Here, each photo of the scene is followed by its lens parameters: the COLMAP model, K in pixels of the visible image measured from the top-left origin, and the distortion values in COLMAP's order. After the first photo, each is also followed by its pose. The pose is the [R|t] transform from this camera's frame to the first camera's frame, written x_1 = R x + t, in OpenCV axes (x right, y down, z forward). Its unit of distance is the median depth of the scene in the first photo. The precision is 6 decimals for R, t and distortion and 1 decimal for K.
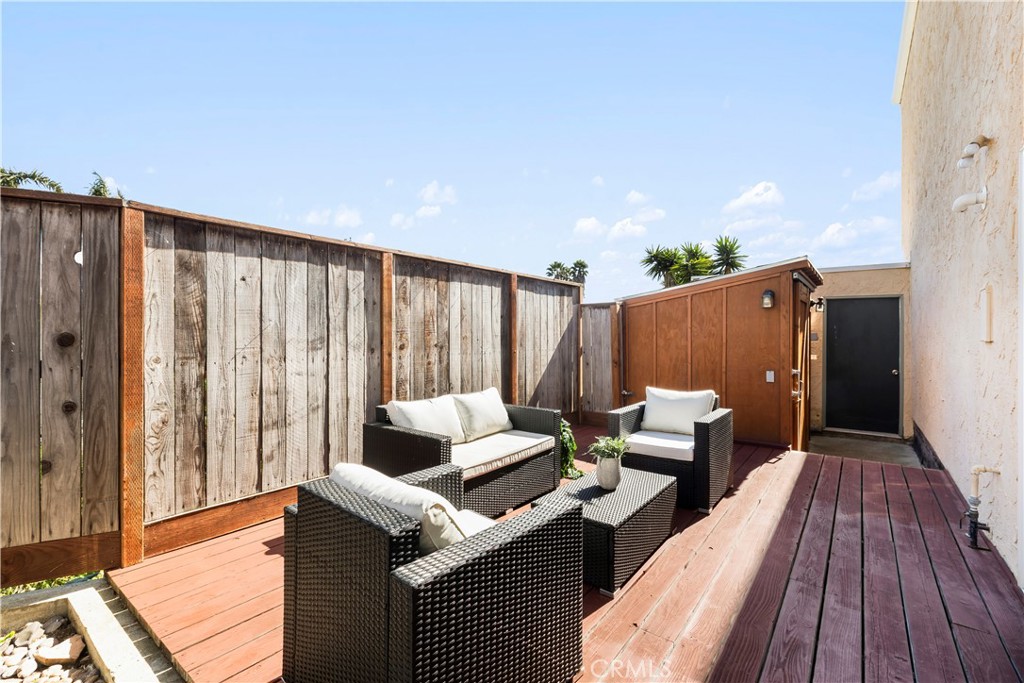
lens RADIAL K [[460.3, 0, 509.8], [0, 460.3, 332.7], [0, 0, 1]] dist [0.001477, 0.000138]
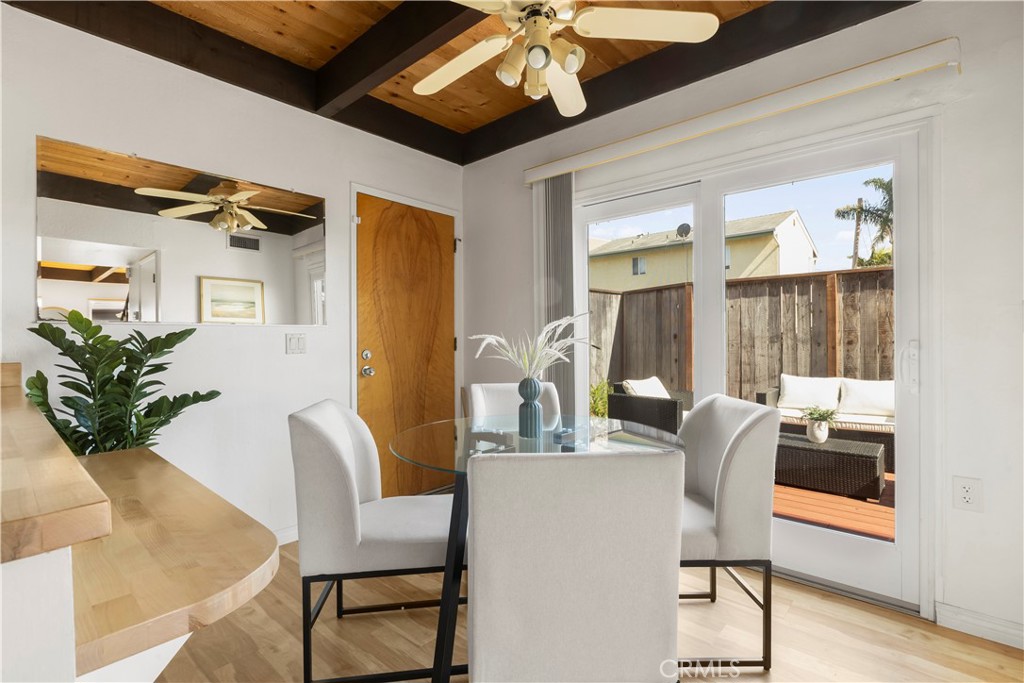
lens RADIAL K [[469.0, 0, 512.0], [0, 469.0, 341.5], [0, 0, 1]] dist [-0.014137, 0.000152]
pose [[-0.085478, 0.007980, -0.996308, 1.294247], [0.004546, 0.999961, 0.007619, 0.014635], [0.996330, -0.003878, -0.085510, 0.167051]]
